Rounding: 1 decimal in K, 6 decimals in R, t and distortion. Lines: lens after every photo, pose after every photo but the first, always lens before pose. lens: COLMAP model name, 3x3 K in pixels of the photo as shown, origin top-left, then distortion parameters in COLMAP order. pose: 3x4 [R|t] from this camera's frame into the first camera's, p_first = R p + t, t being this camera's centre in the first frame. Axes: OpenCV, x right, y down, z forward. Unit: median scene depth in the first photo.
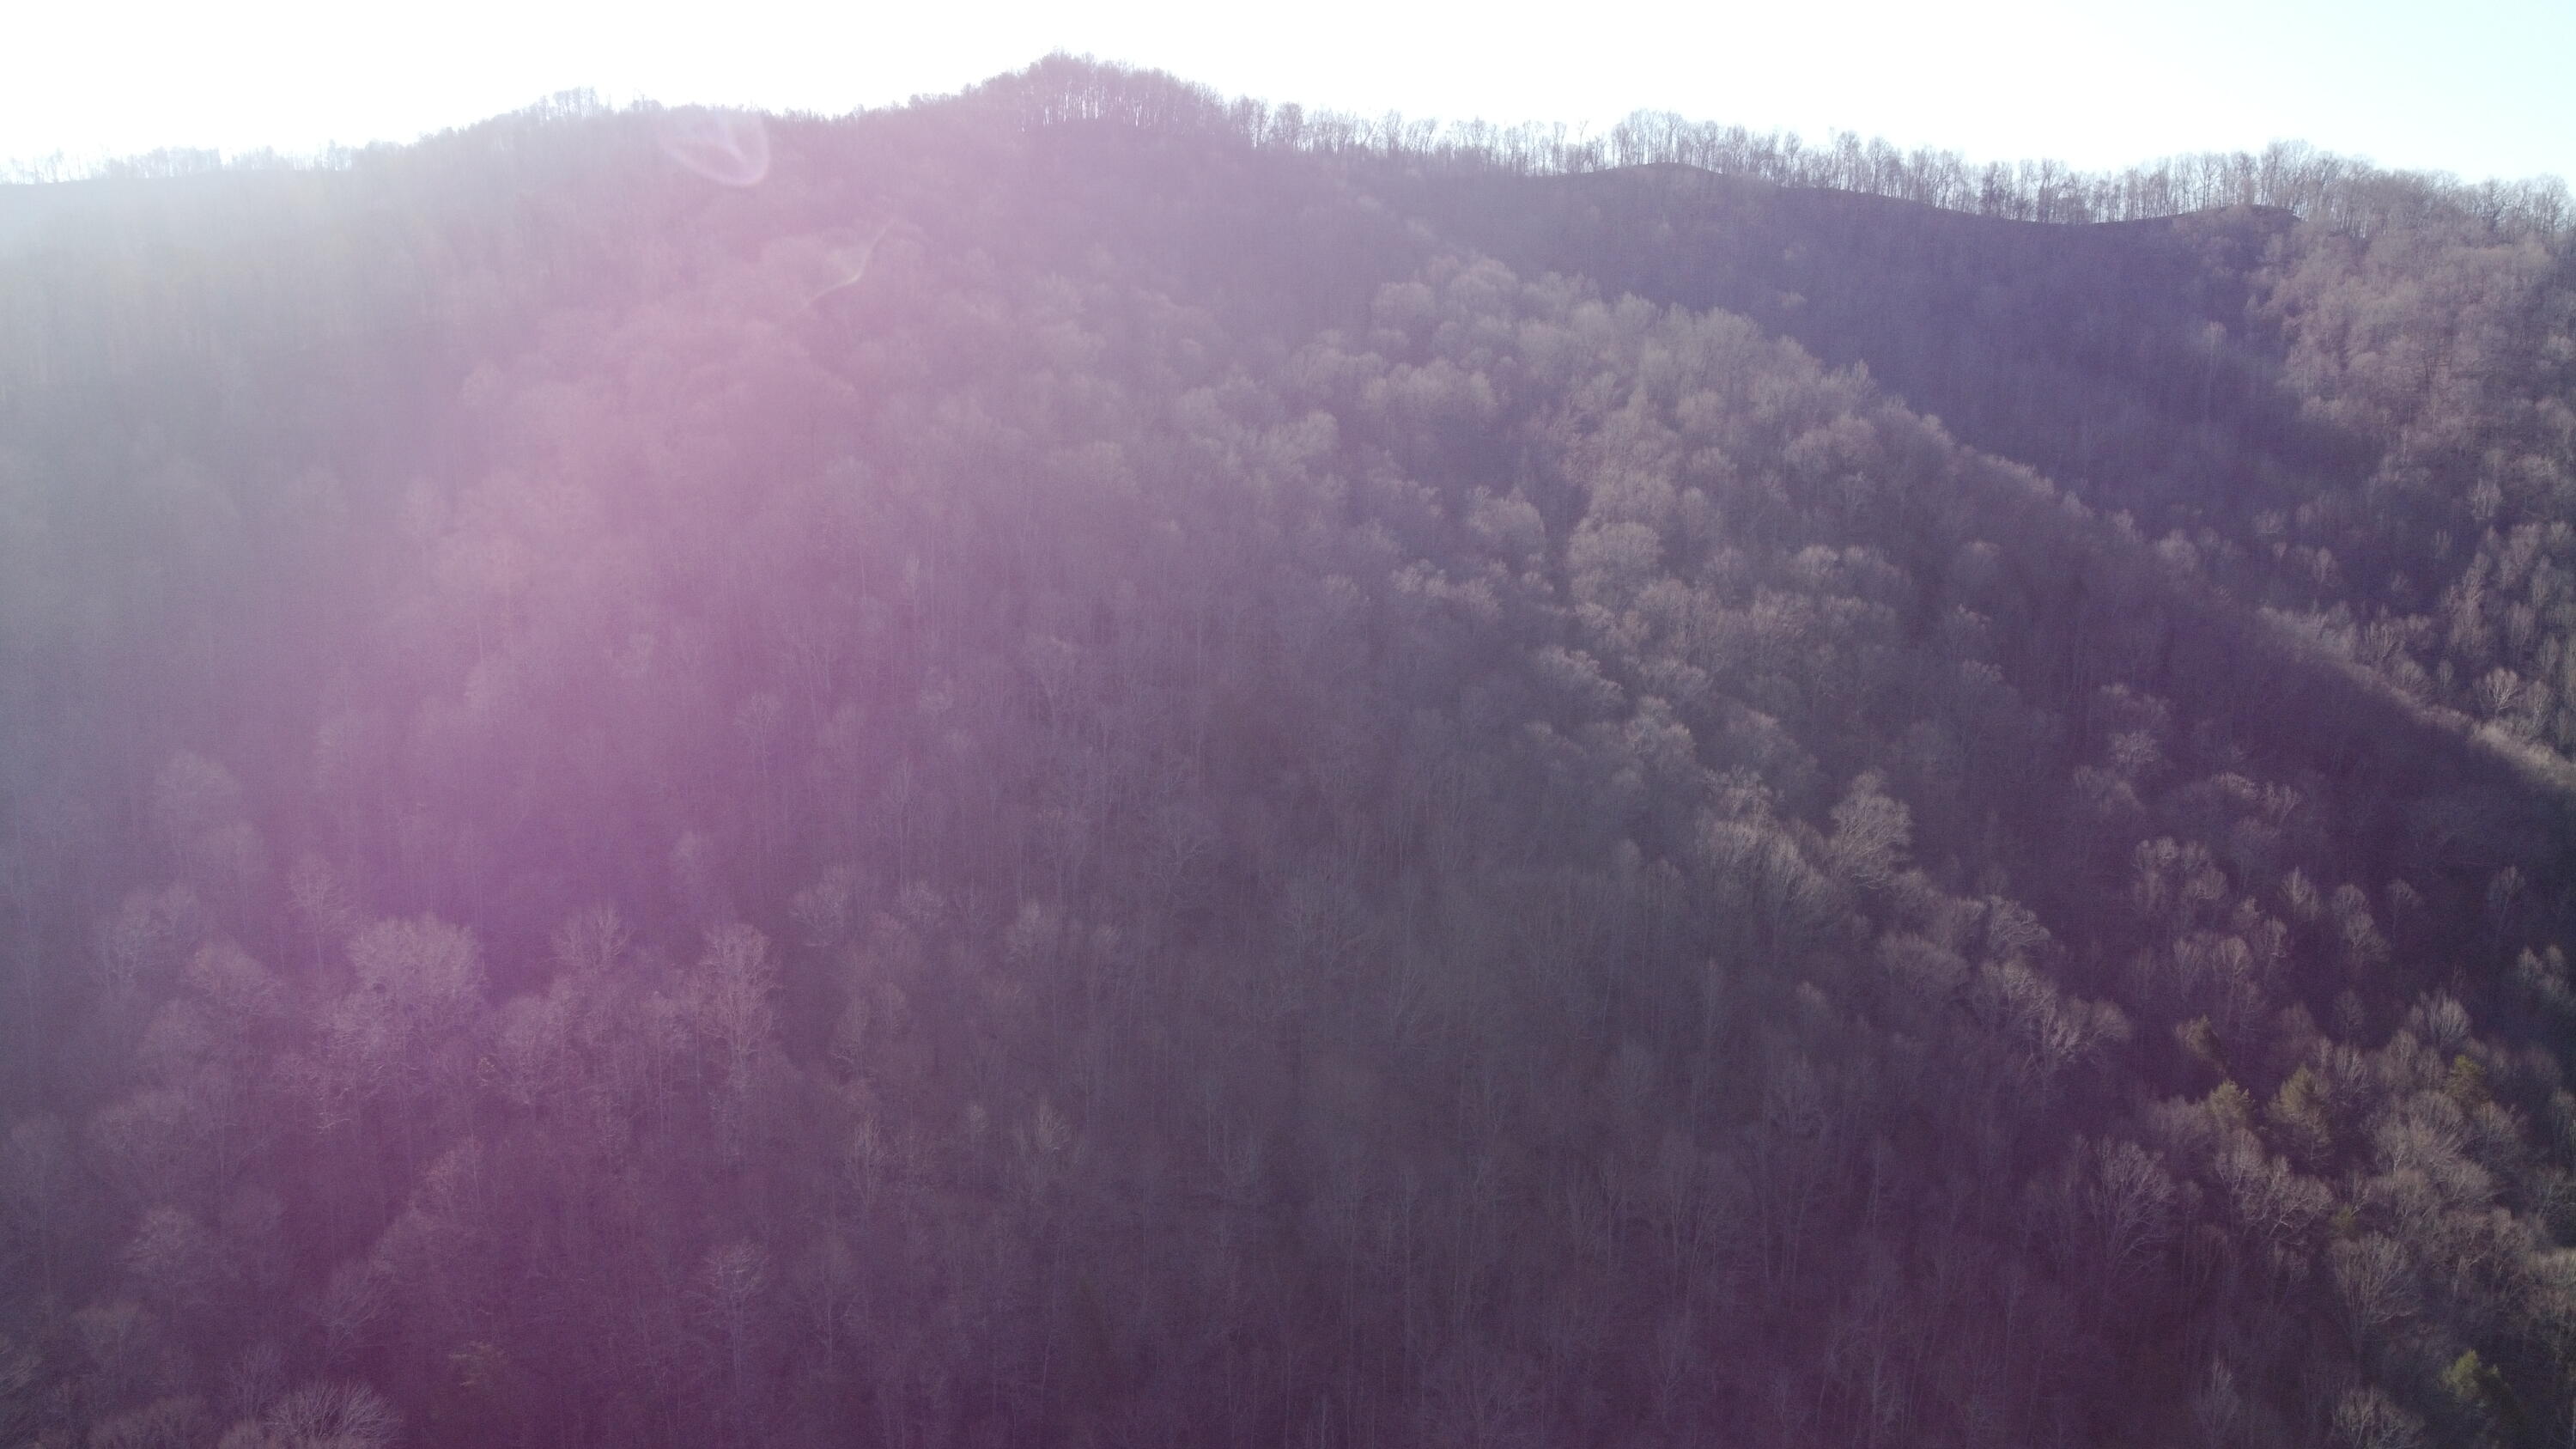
lens RADIAL K [[1935.1, 0, 1278.7], [0, 1935.1, 723.4], [0, 0, 1]] dist [-0.012681, -0.003509]
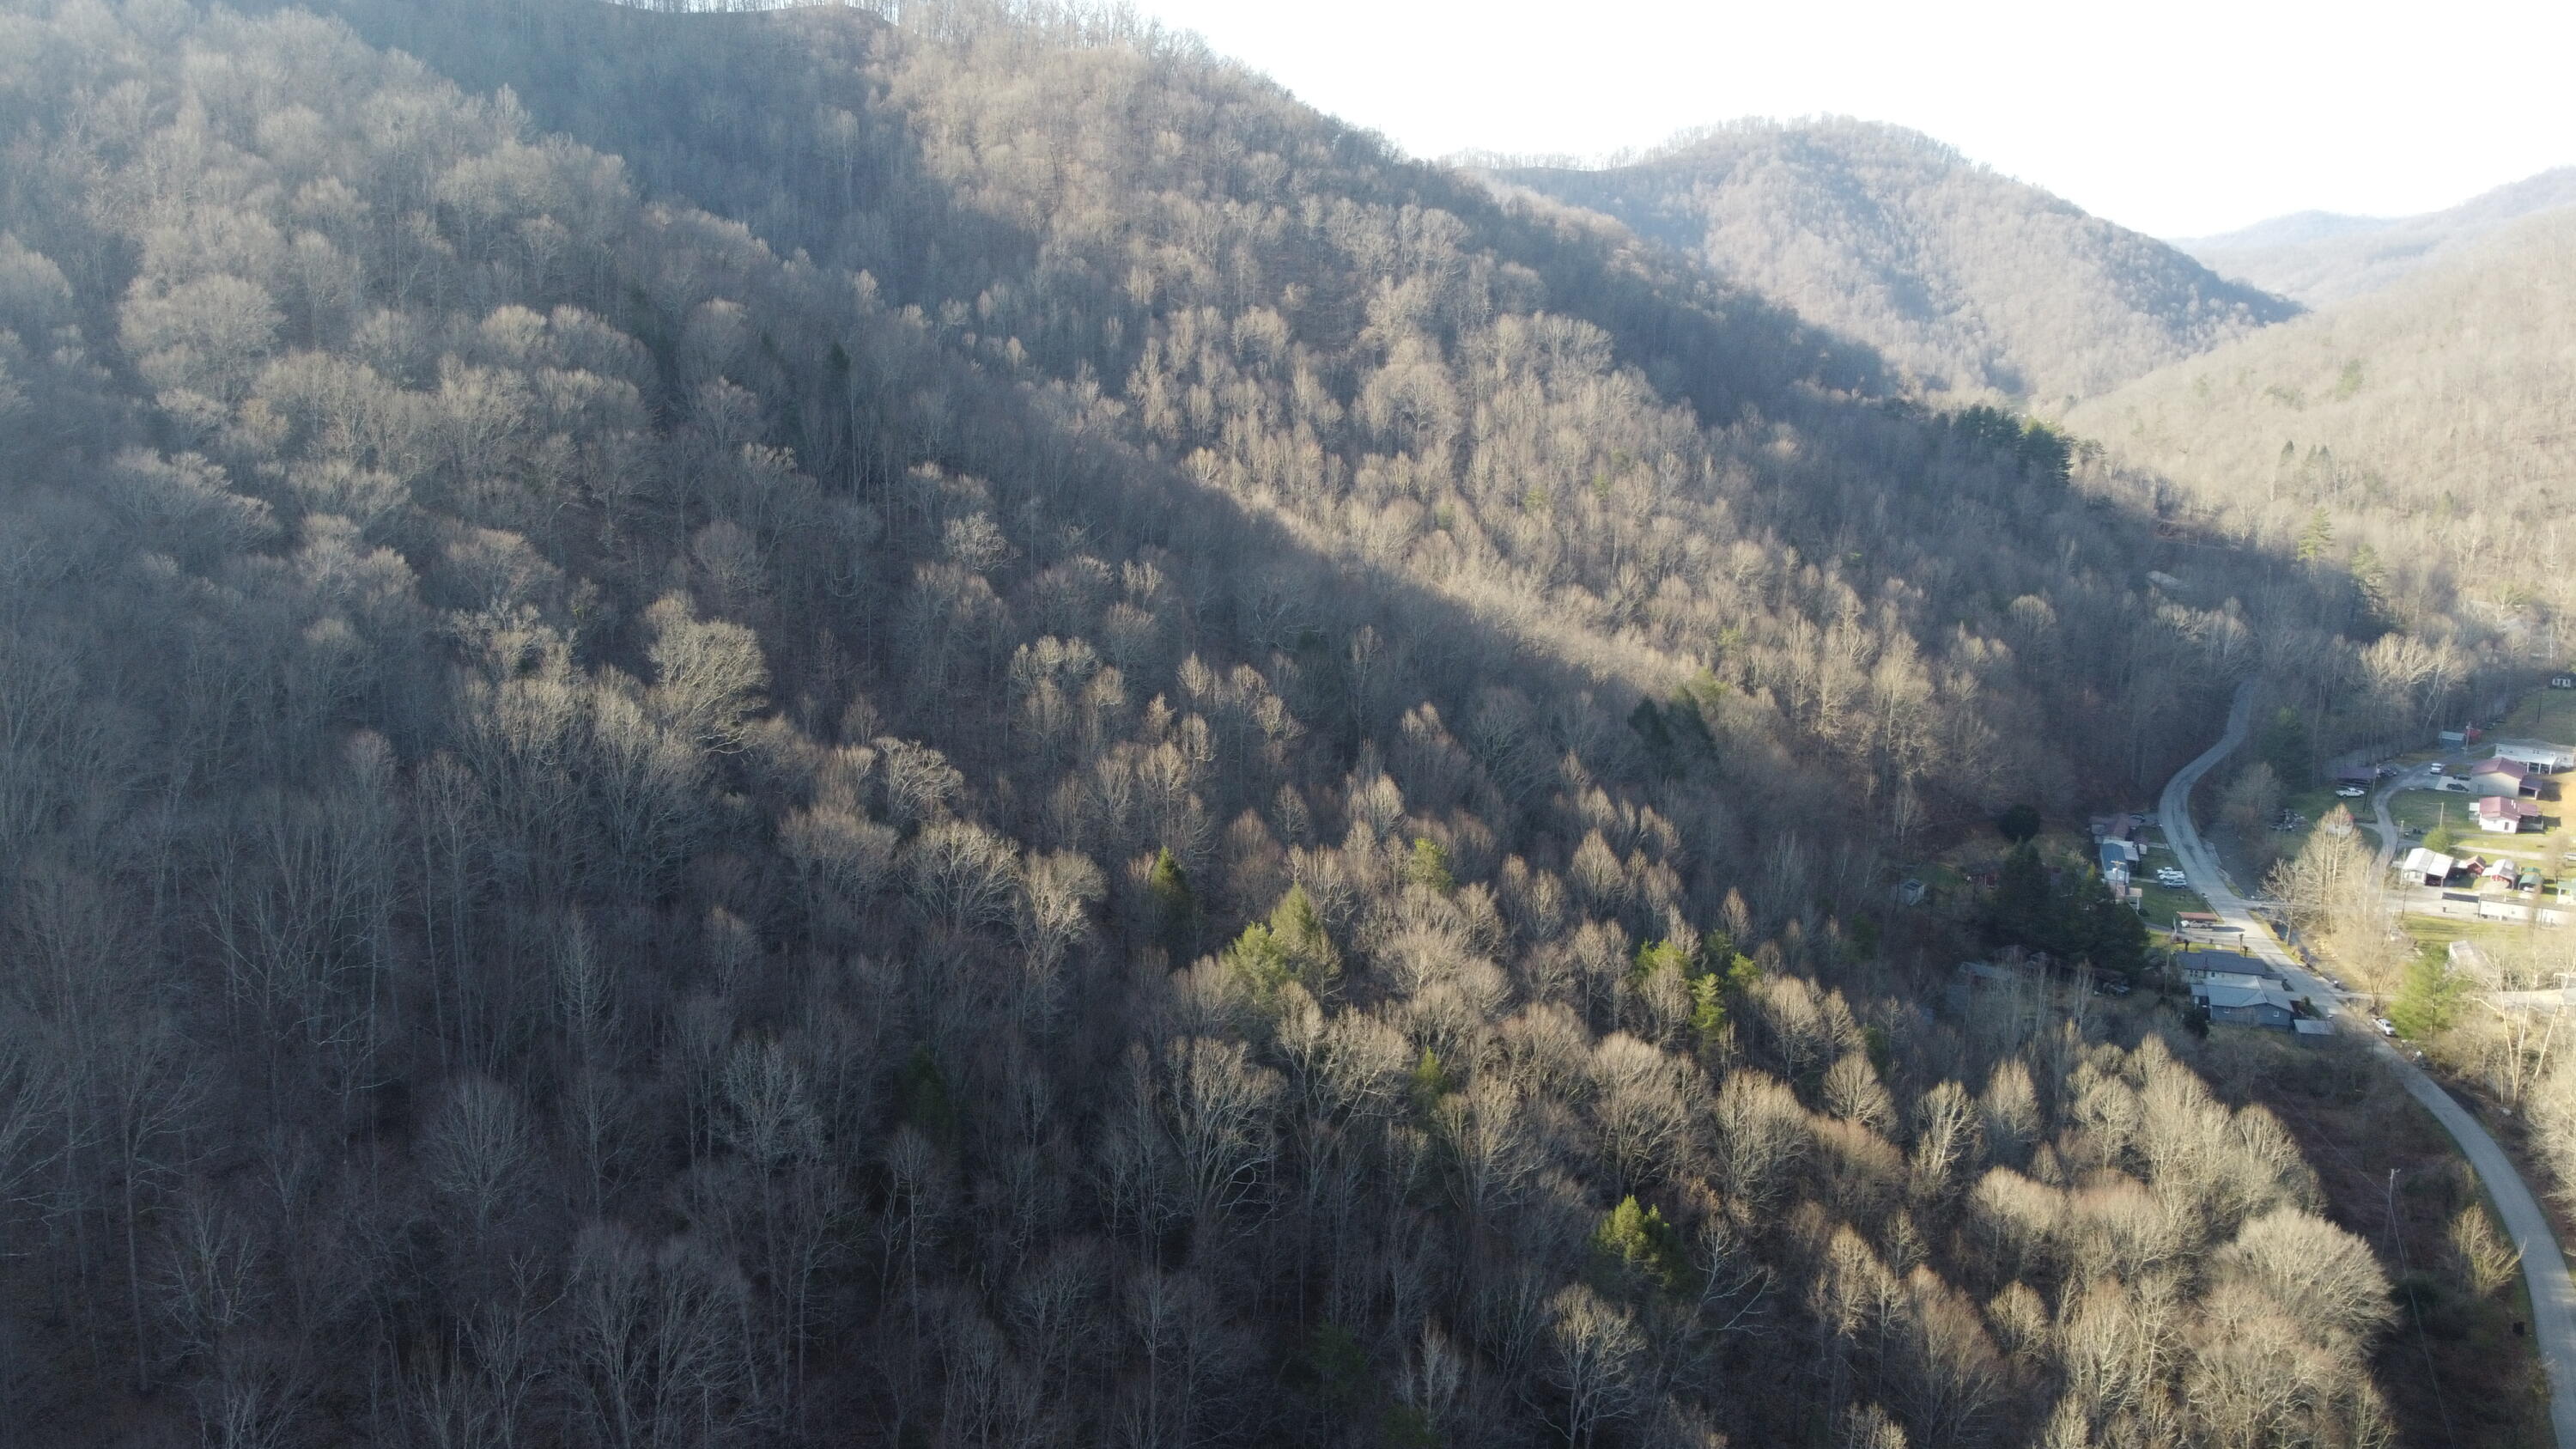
lens RADIAL K [[1935.1, 0, 1278.7], [0, 1935.1, 723.4], [0, 0, 1]] dist [-0.012681, -0.003509]
pose [[0.755118, -0.140289, 0.640403, 0.010002], [0.097978, 0.990015, 0.101348, 0.018072], [-0.648227, -0.013785, 0.761323, 0.260825]]
